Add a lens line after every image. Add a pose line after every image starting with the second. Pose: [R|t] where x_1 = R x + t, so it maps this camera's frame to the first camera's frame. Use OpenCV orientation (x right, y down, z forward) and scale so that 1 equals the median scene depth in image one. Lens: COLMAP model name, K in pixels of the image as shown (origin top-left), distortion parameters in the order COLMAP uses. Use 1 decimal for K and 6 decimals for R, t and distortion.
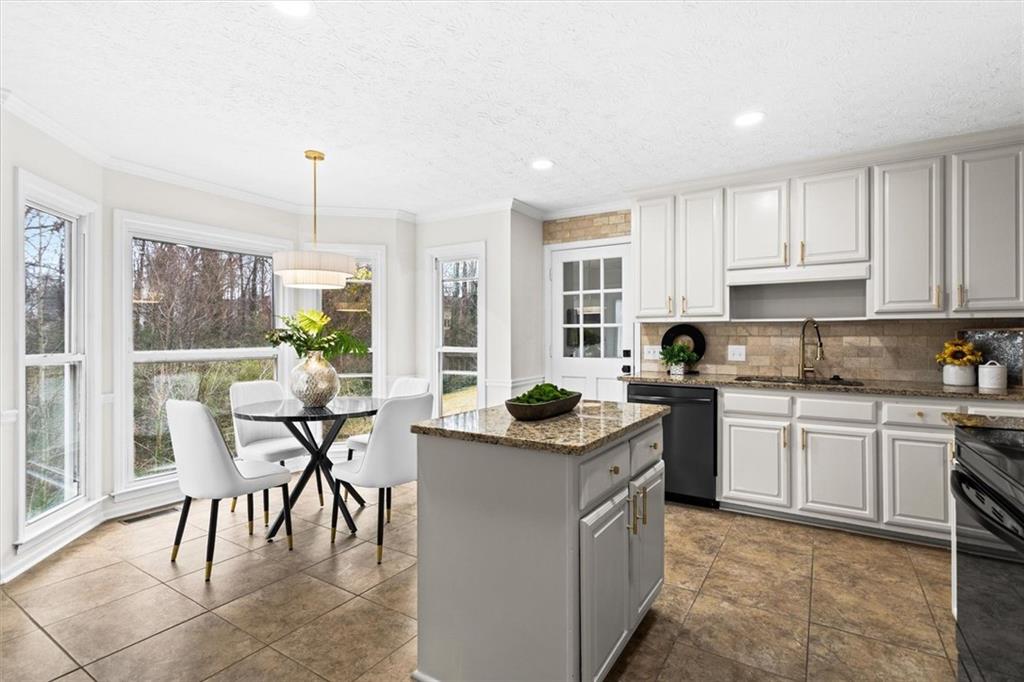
lens RADIAL K [[484.6, 0, 513.0], [0, 484.6, 339.3], [0, 0, 1]] dist [0.006073, -0.000684]
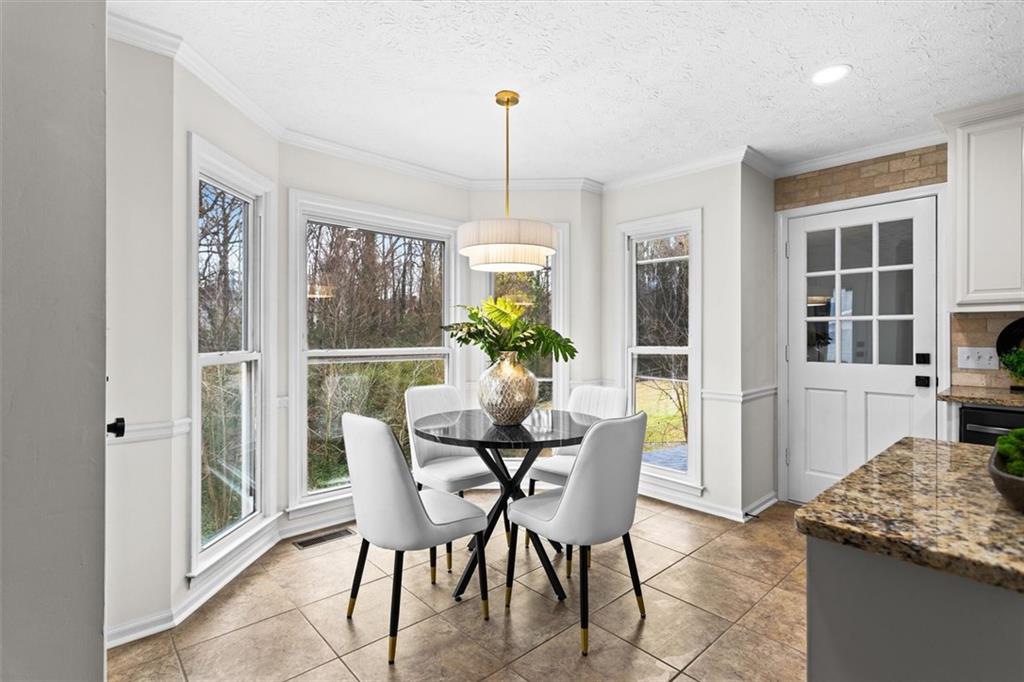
lens RADIAL K [[484.6, 0, 511.6], [0, 484.6, 338.5], [0, 0, 1]] dist [0.006073, -0.000684]
pose [[0.964459, 0.004431, -0.264194, -0.195869], [-0.003573, 0.999987, 0.003726, 0.000680], [0.264207, -0.002650, 0.964462, 0.255440]]
